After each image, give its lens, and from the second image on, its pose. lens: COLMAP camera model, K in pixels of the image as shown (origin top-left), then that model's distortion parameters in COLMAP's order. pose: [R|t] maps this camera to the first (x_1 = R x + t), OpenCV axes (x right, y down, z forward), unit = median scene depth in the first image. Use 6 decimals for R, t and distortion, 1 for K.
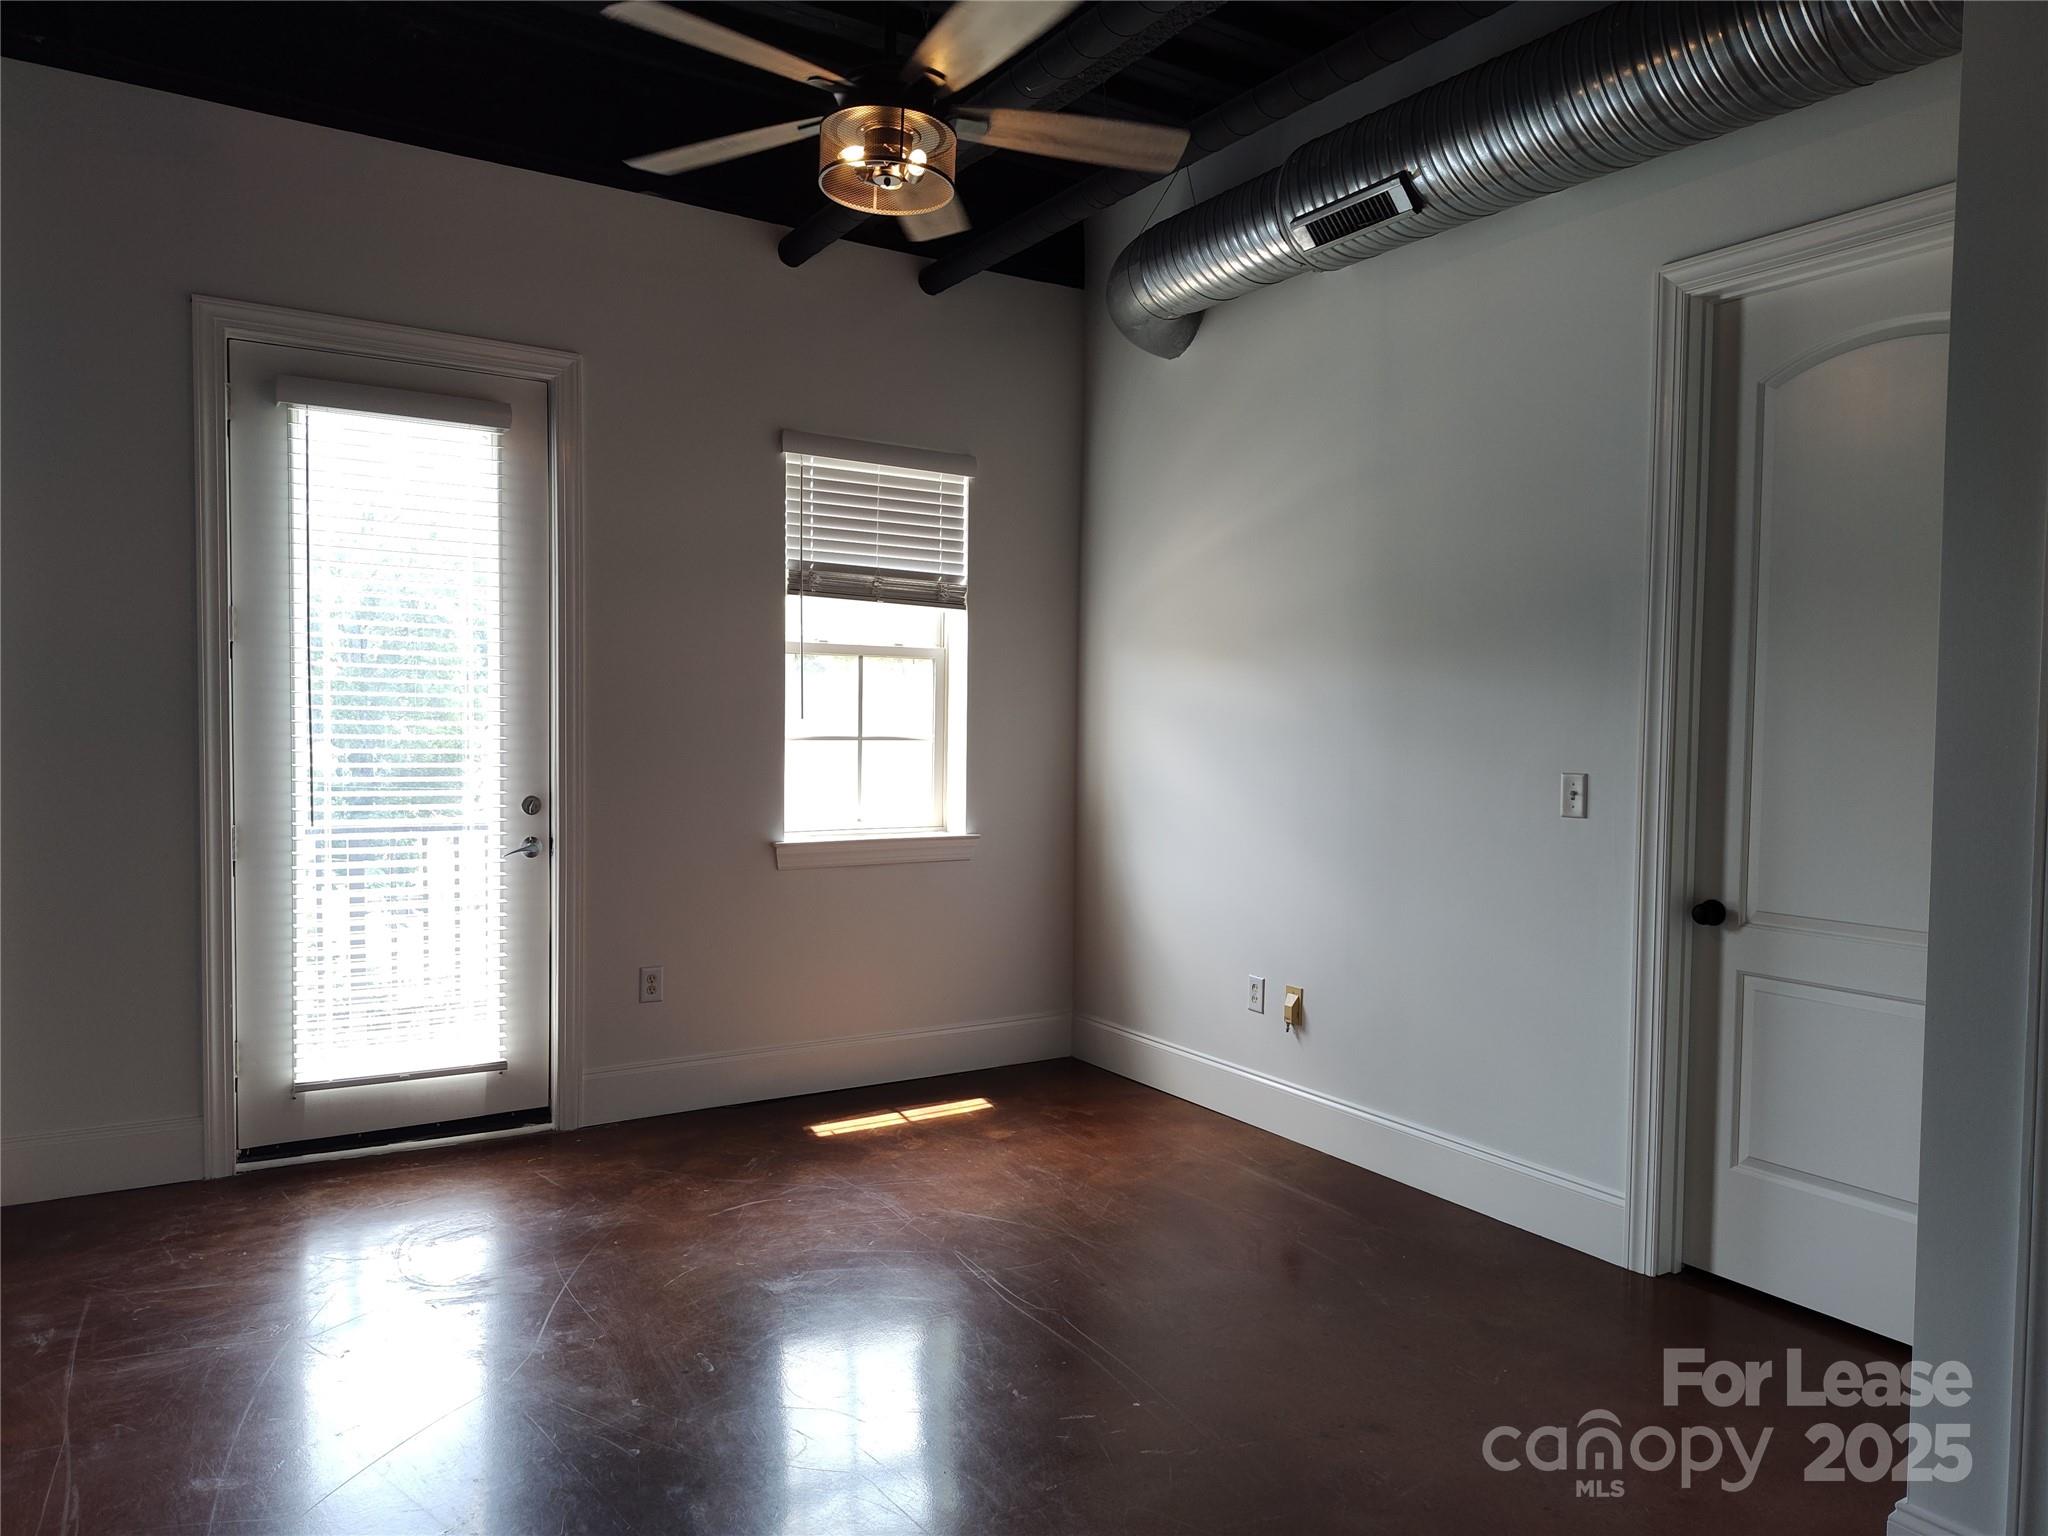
lens RADIAL K [[1395.6, 0, 1024.0], [0, 1395.6, 768.0], [0, 0, 1]] dist [0.001412, -0.003391]
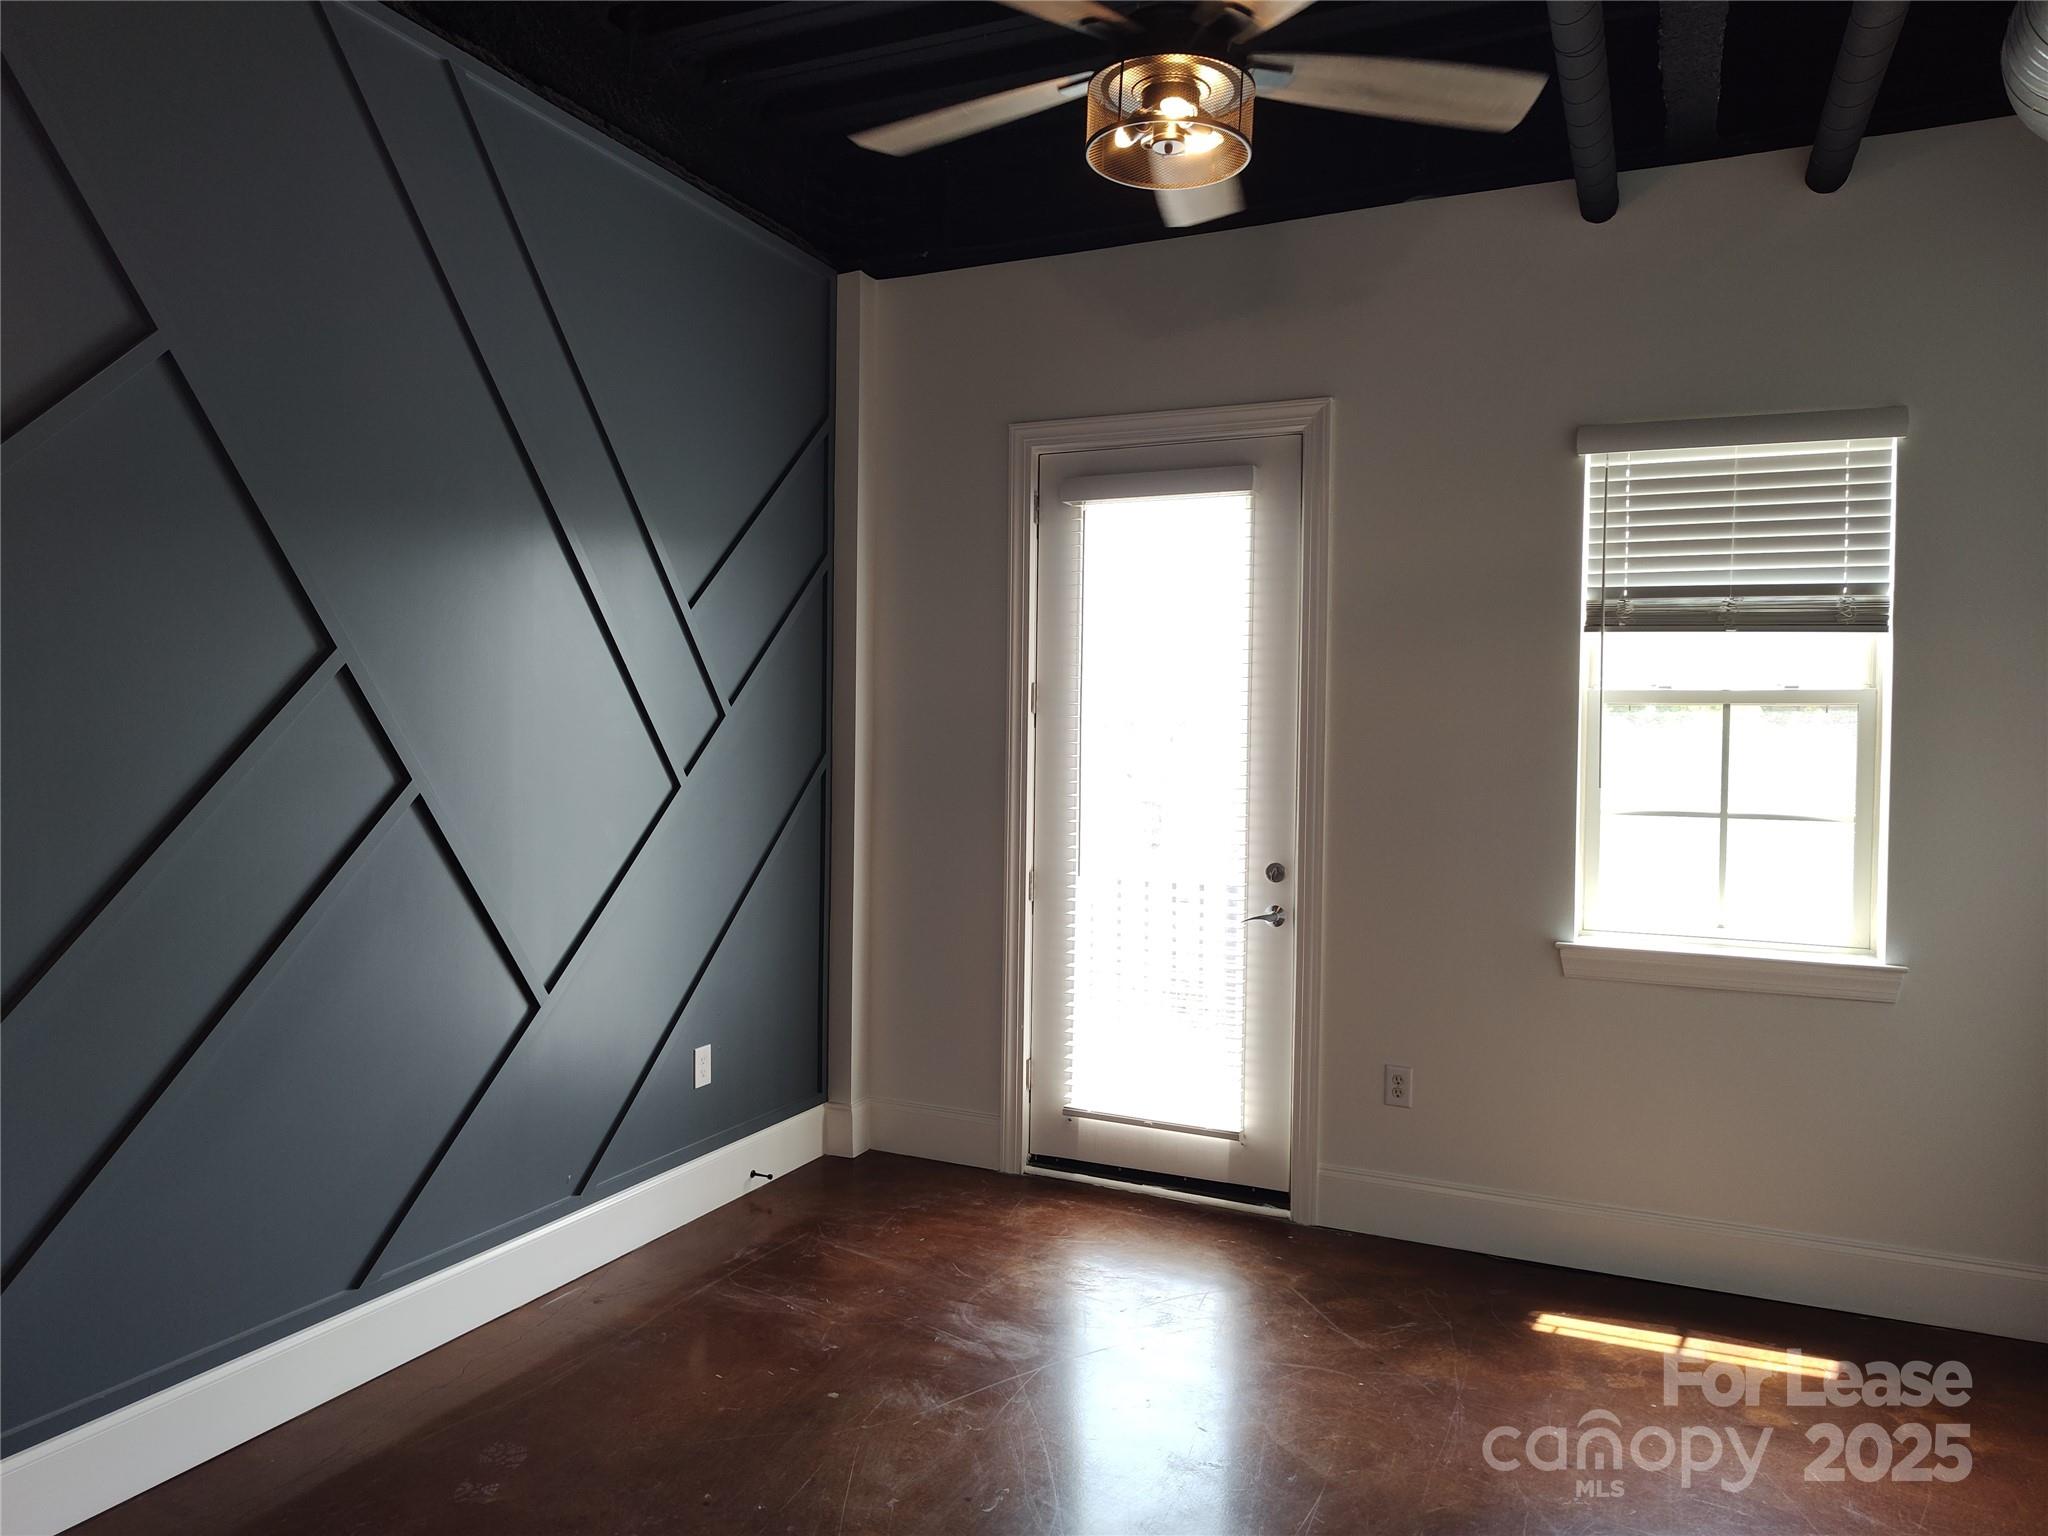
lens RADIAL K [[1330.0, 0, 1029.3], [0, 1330.0, 762.4], [0, 0, 1]] dist [0.055629, -0.103414]
pose [[0.540445, 0.003940, -0.841370, 0.304658], [-0.040877, 0.998931, -0.021579, -0.020653], [0.840386, 0.046055, 0.540029, 0.326989]]
